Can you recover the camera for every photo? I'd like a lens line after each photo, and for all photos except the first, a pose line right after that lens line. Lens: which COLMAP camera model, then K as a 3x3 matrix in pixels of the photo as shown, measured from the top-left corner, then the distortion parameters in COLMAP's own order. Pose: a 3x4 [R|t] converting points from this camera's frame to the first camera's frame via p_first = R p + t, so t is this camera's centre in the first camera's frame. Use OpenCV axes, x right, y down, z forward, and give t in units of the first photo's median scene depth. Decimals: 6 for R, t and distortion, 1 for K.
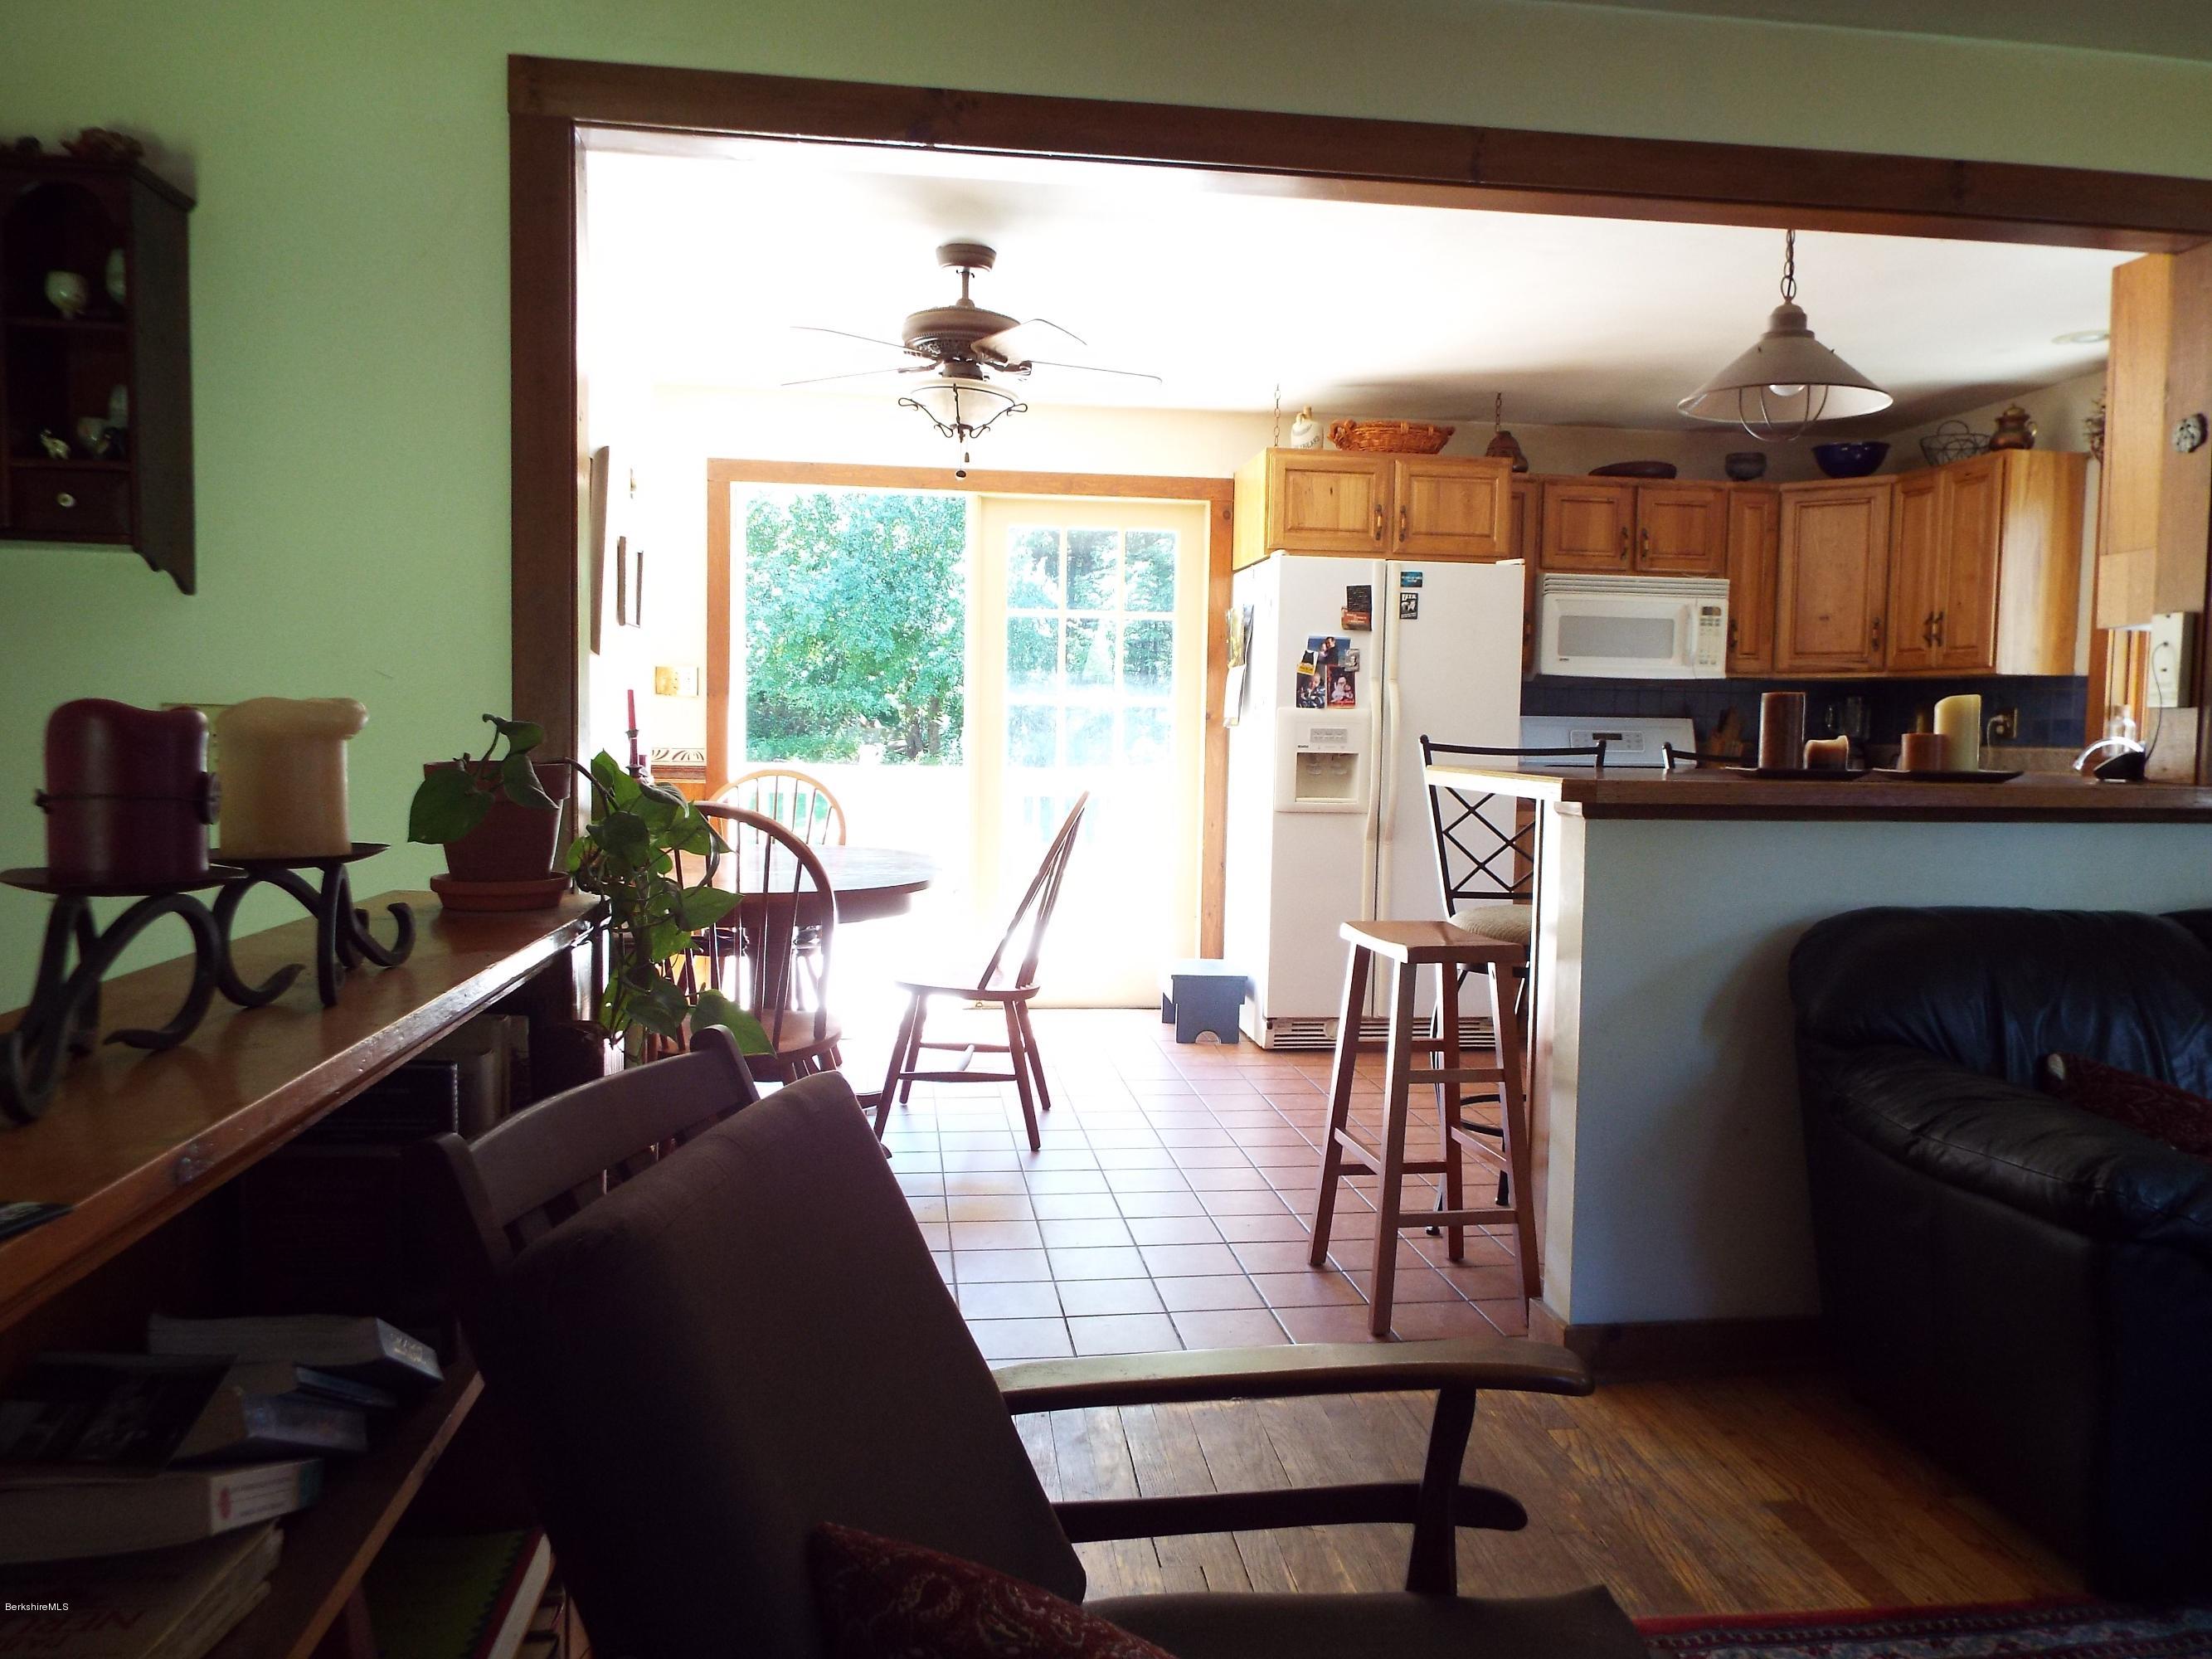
lens RADIAL K [[1546.4, 0, 1106.0], [0, 1546.4, 829.5], [0, 0, 1]] dist [-0.051966, 0.000462]
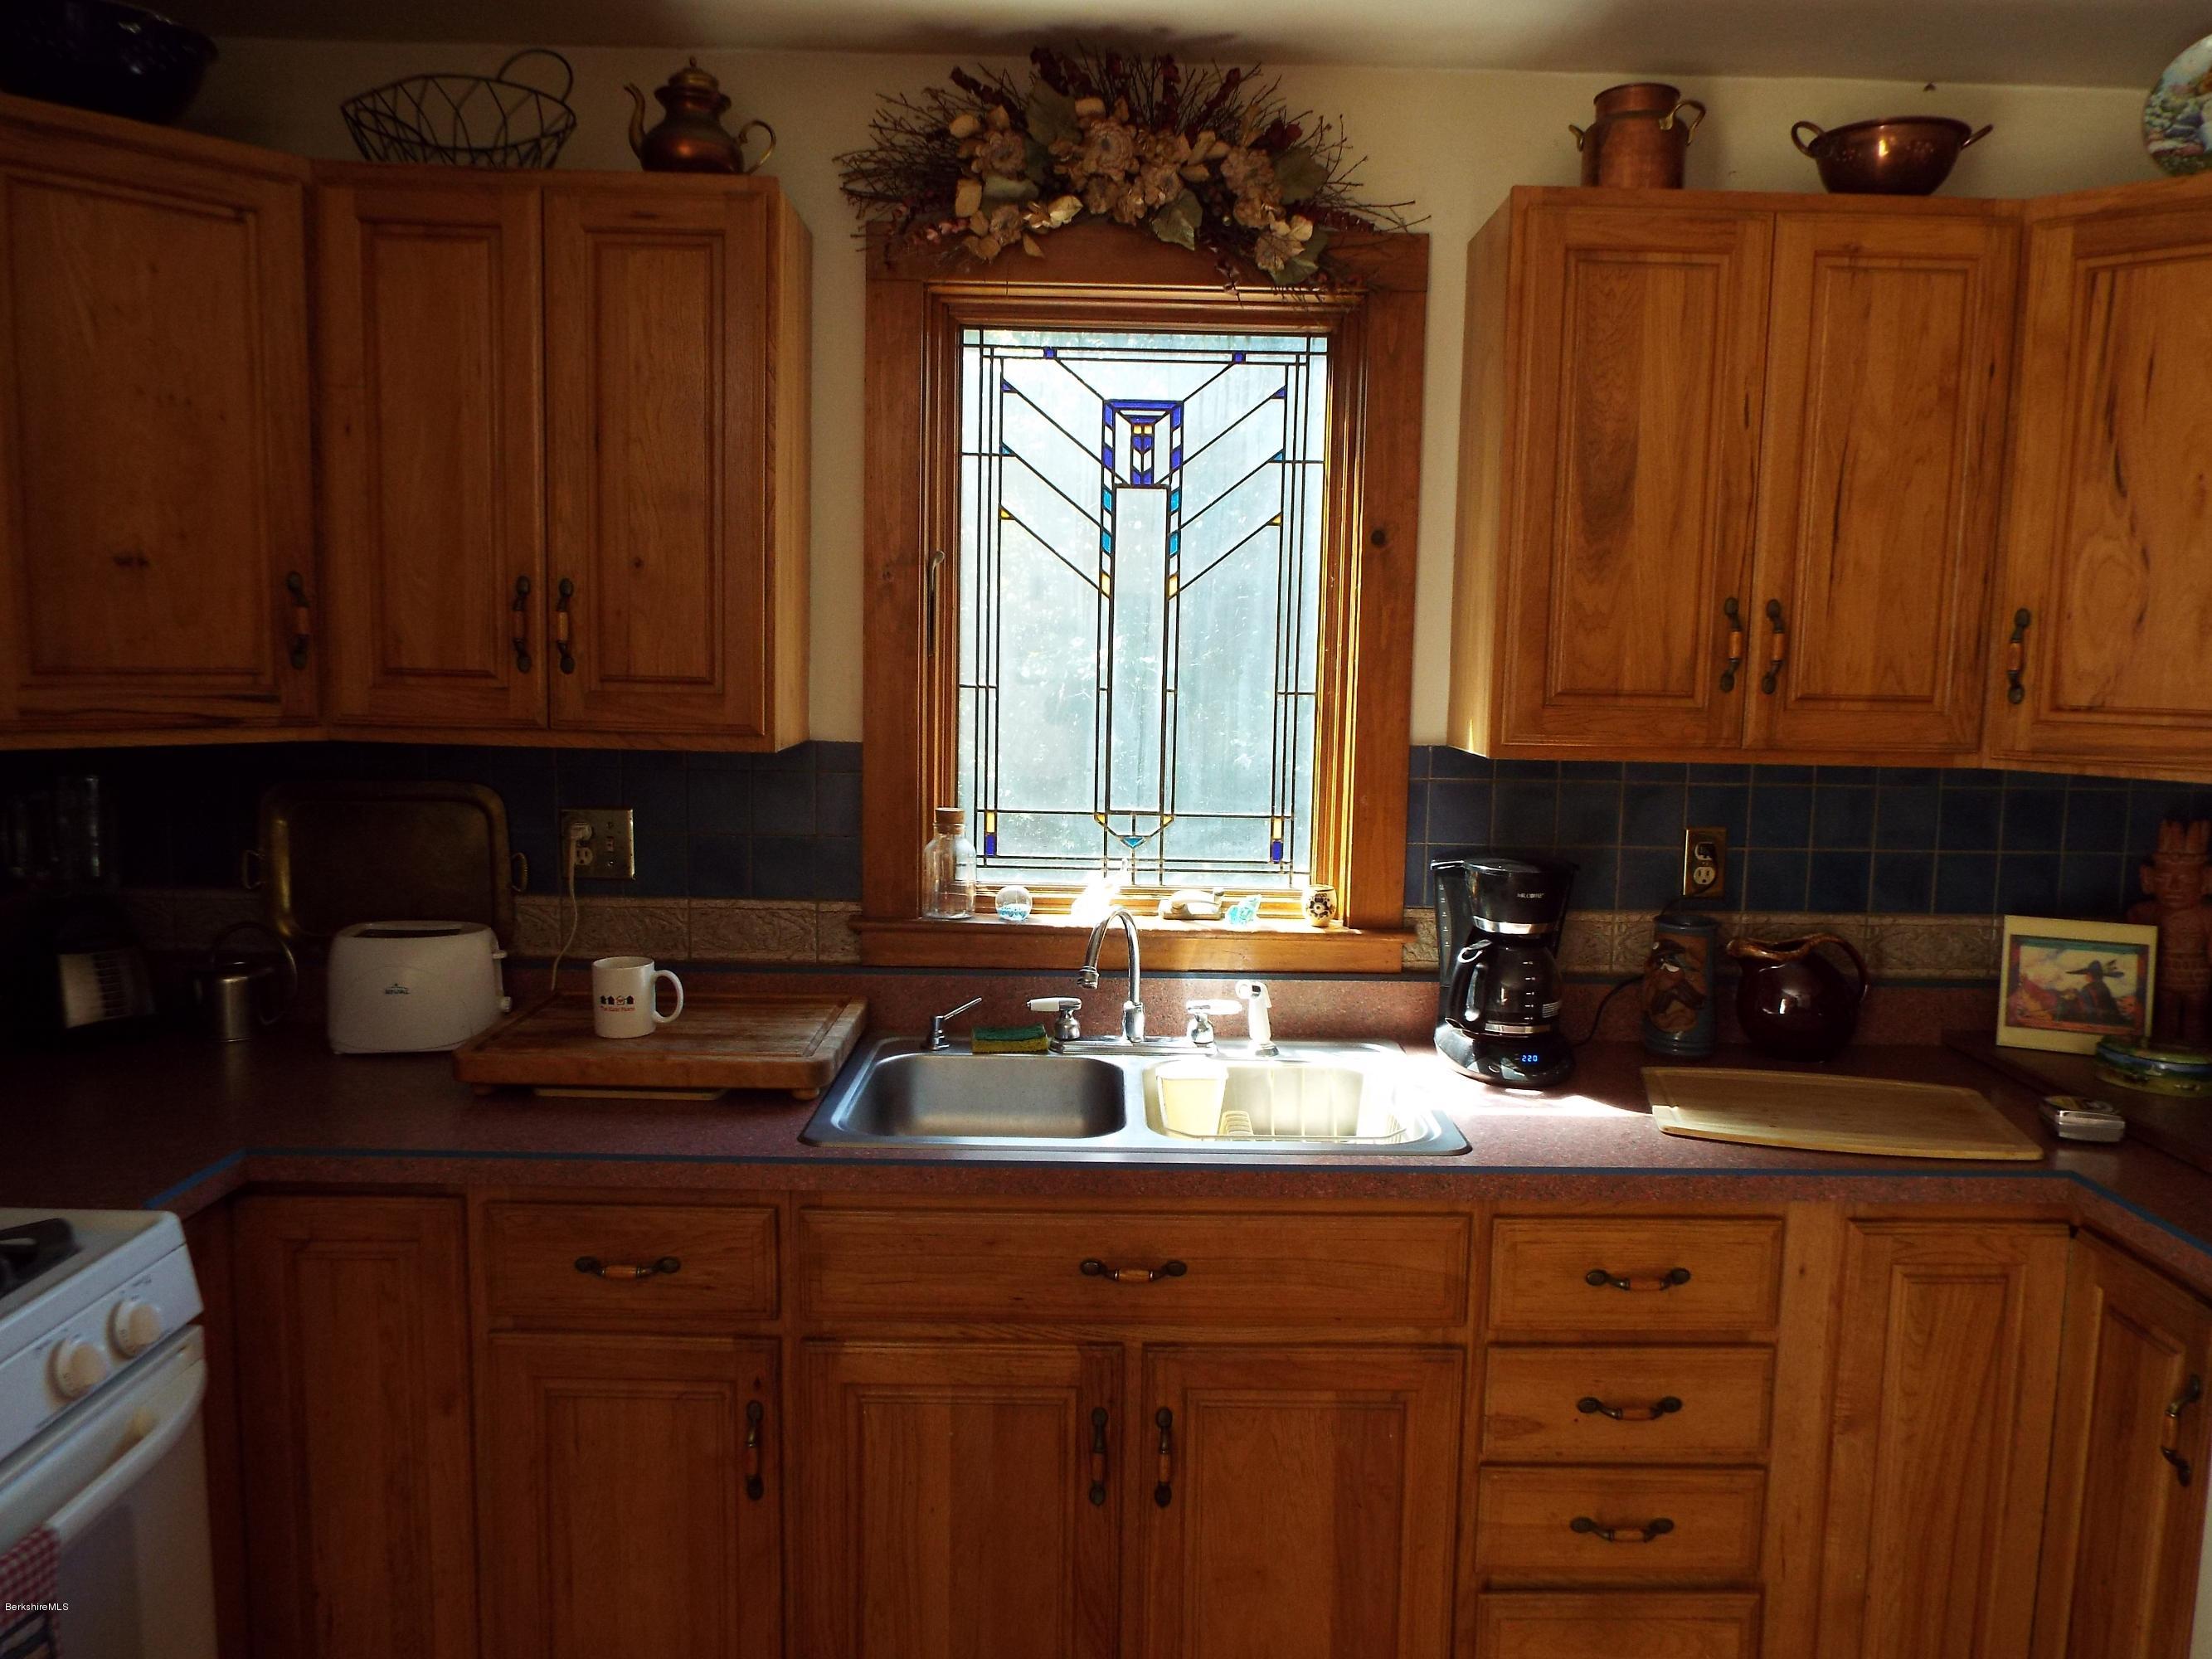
lens RADIAL K [[1604.4, 0, 1122.9], [0, 1604.4, 828.4], [0, 0, 1]] dist [-0.024620, 0.029679]
pose [[0.111371, -0.120286, 0.986472, 0.169364], [0.045801, 0.992214, 0.115815, -0.121295], [-0.992723, 0.032283, 0.116013, 0.817518]]
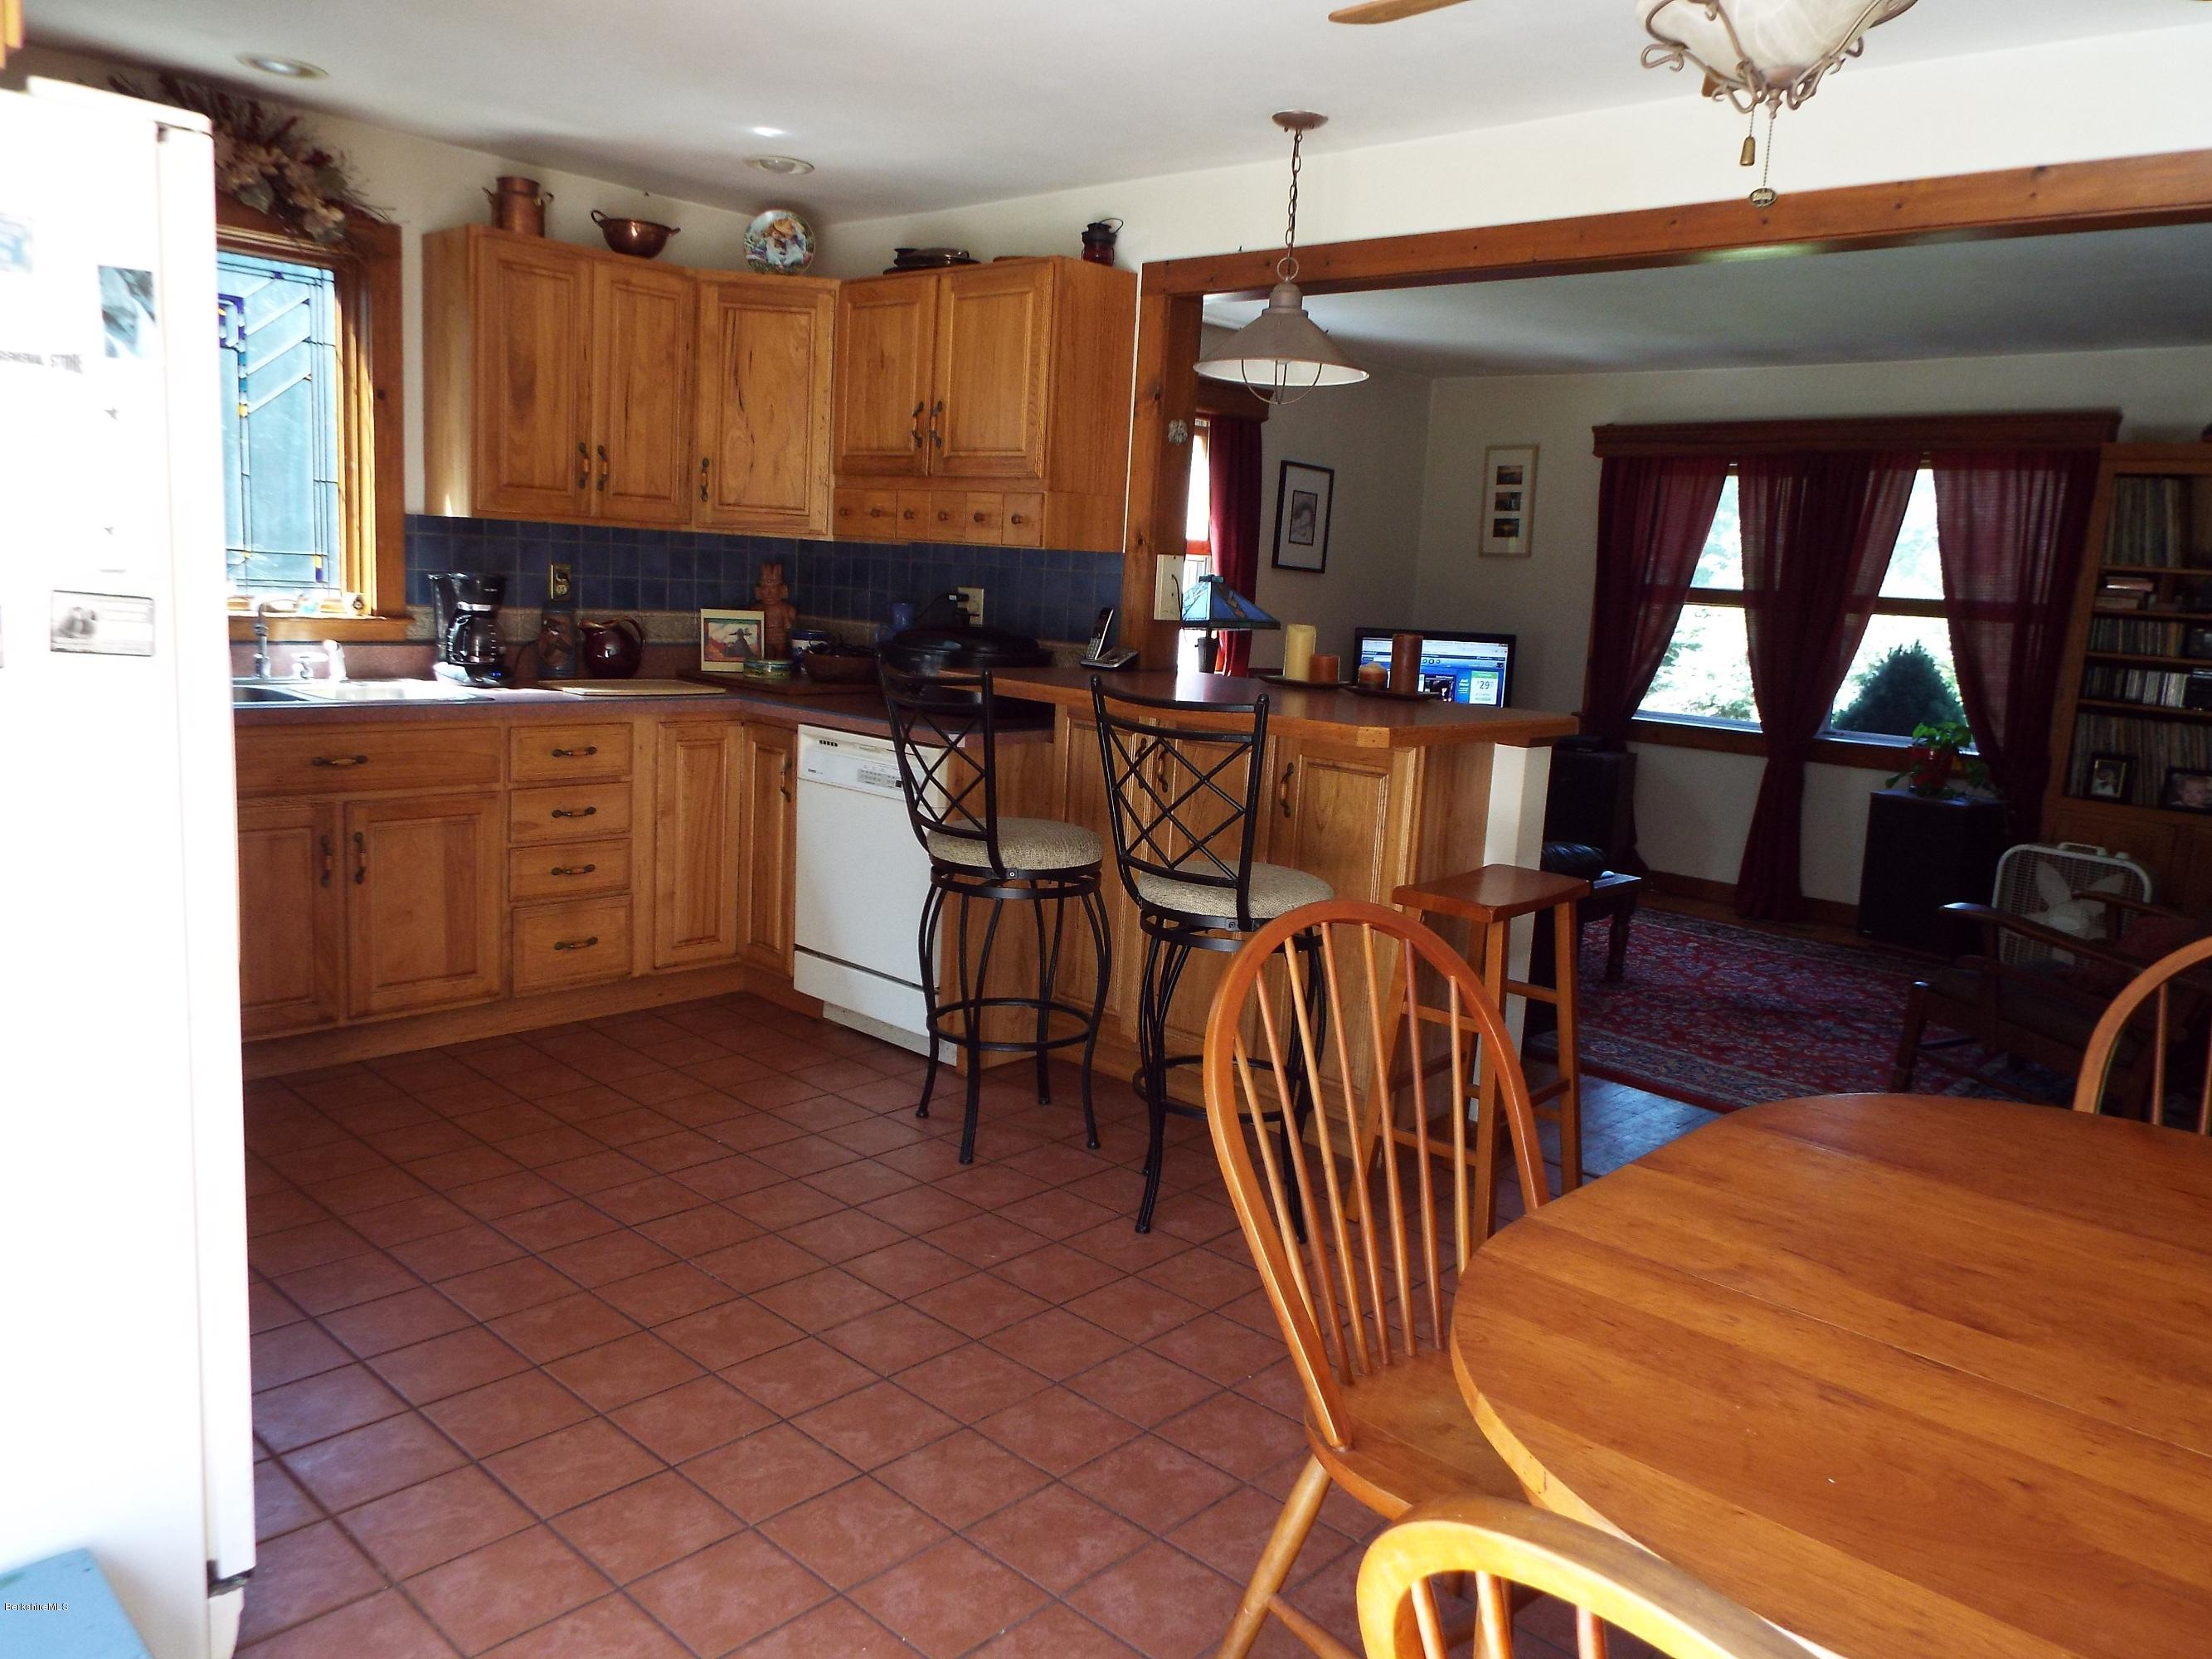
lens RADIAL K [[1604.4, 0, 1122.9], [0, 1604.4, 828.4], [0, 0, 1]] dist [-0.024620, 0.029679]
pose [[-0.641378, -0.170968, 0.747933, -0.244632], [-0.017616, 0.977880, 0.208424, -0.107579], [-0.767023, 0.120503, -0.630203, 1.040967]]
